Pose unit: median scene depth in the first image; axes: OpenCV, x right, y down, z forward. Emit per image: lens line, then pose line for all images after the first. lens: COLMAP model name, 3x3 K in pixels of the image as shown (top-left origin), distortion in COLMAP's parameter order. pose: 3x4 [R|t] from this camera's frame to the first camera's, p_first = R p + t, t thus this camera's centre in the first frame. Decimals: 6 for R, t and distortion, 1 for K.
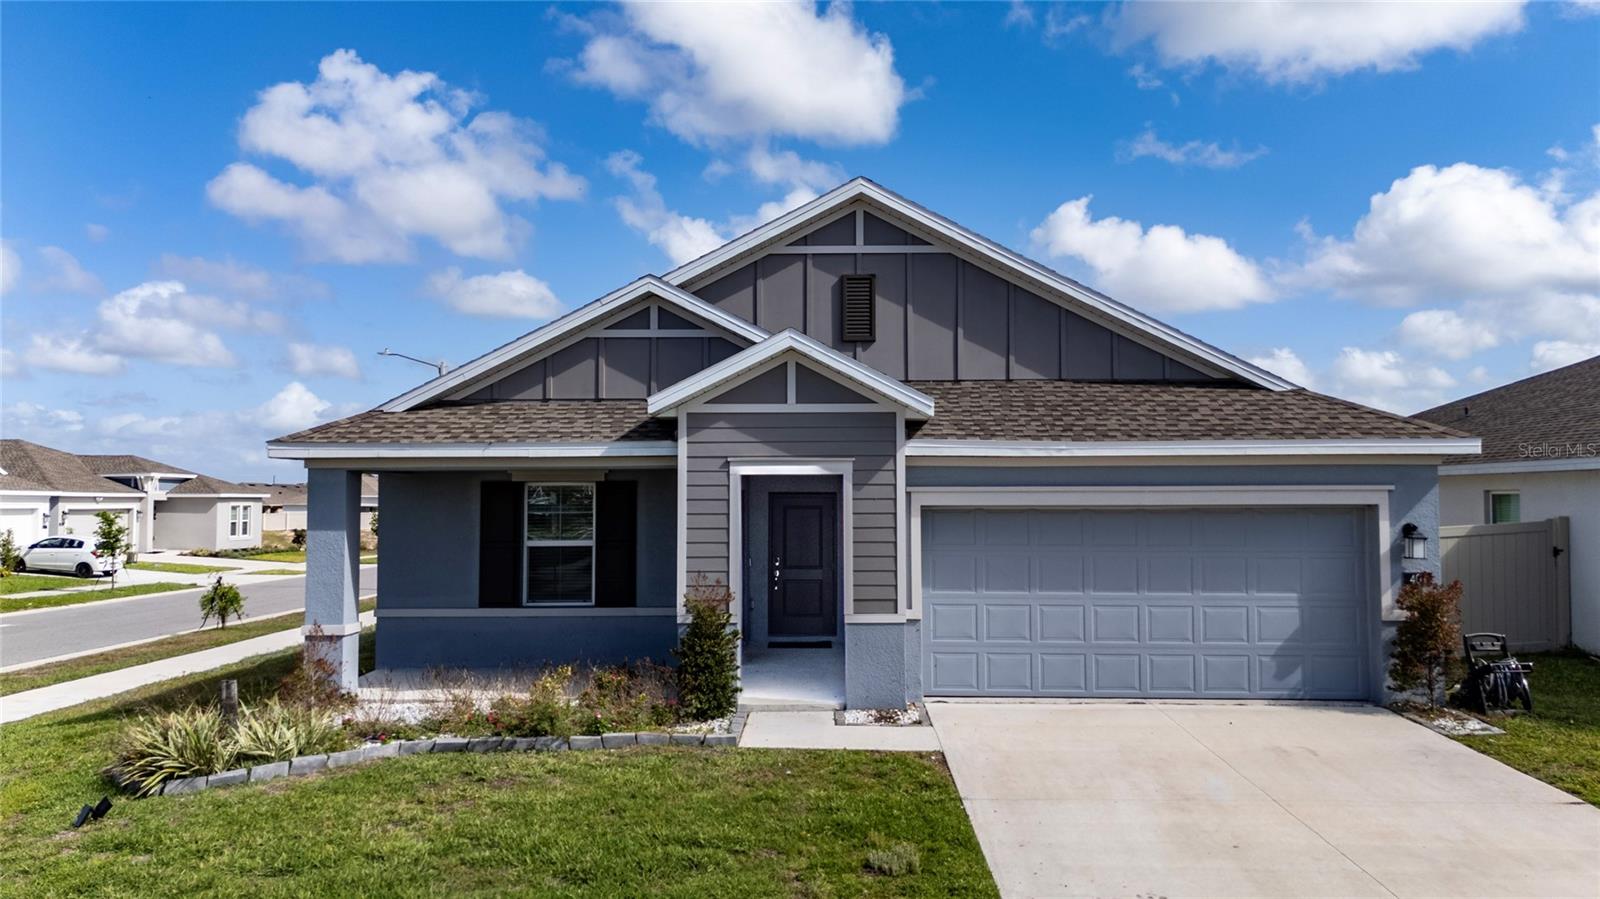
lens RADIAL K [[1156.7, 0, 803.7], [0, 1156.7, 456.0], [0, 0, 1]] dist [0.117846, -0.128475]
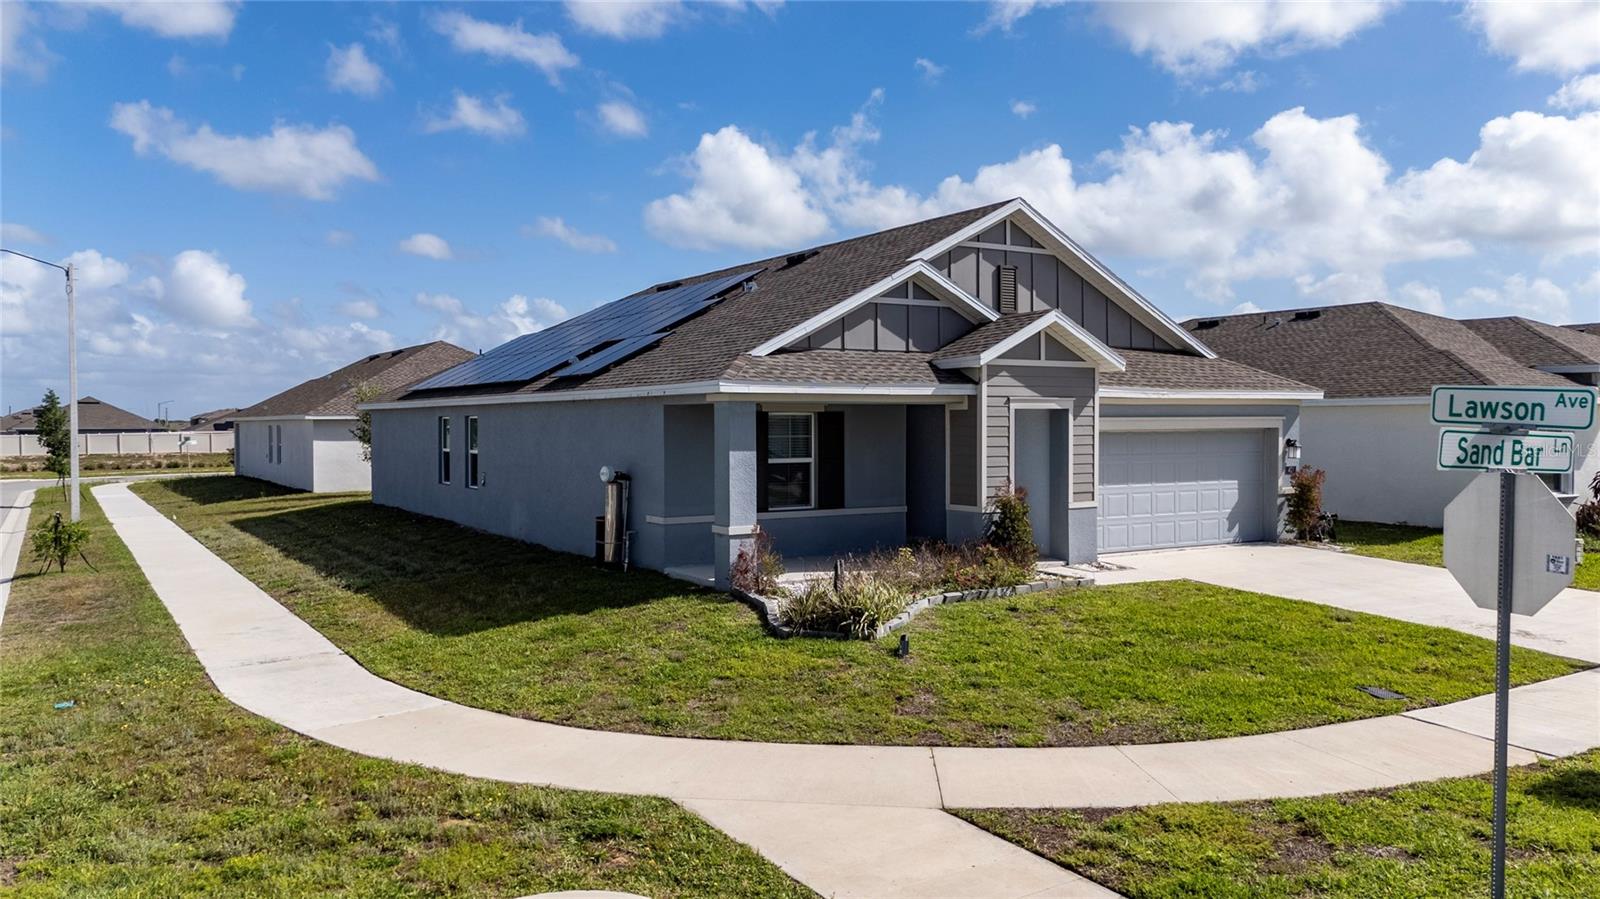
lens RADIAL K [[1156.7, 0, 803.7], [0, 1156.7, 456.0], [0, 0, 1]] dist [0.117846, -0.128475]
pose [[0.833067, -0.016267, 0.552933, -1.030758], [-0.020679, 0.997953, 0.060515, -0.007223], [-0.552785, -0.061847, 0.831025, -0.056572]]
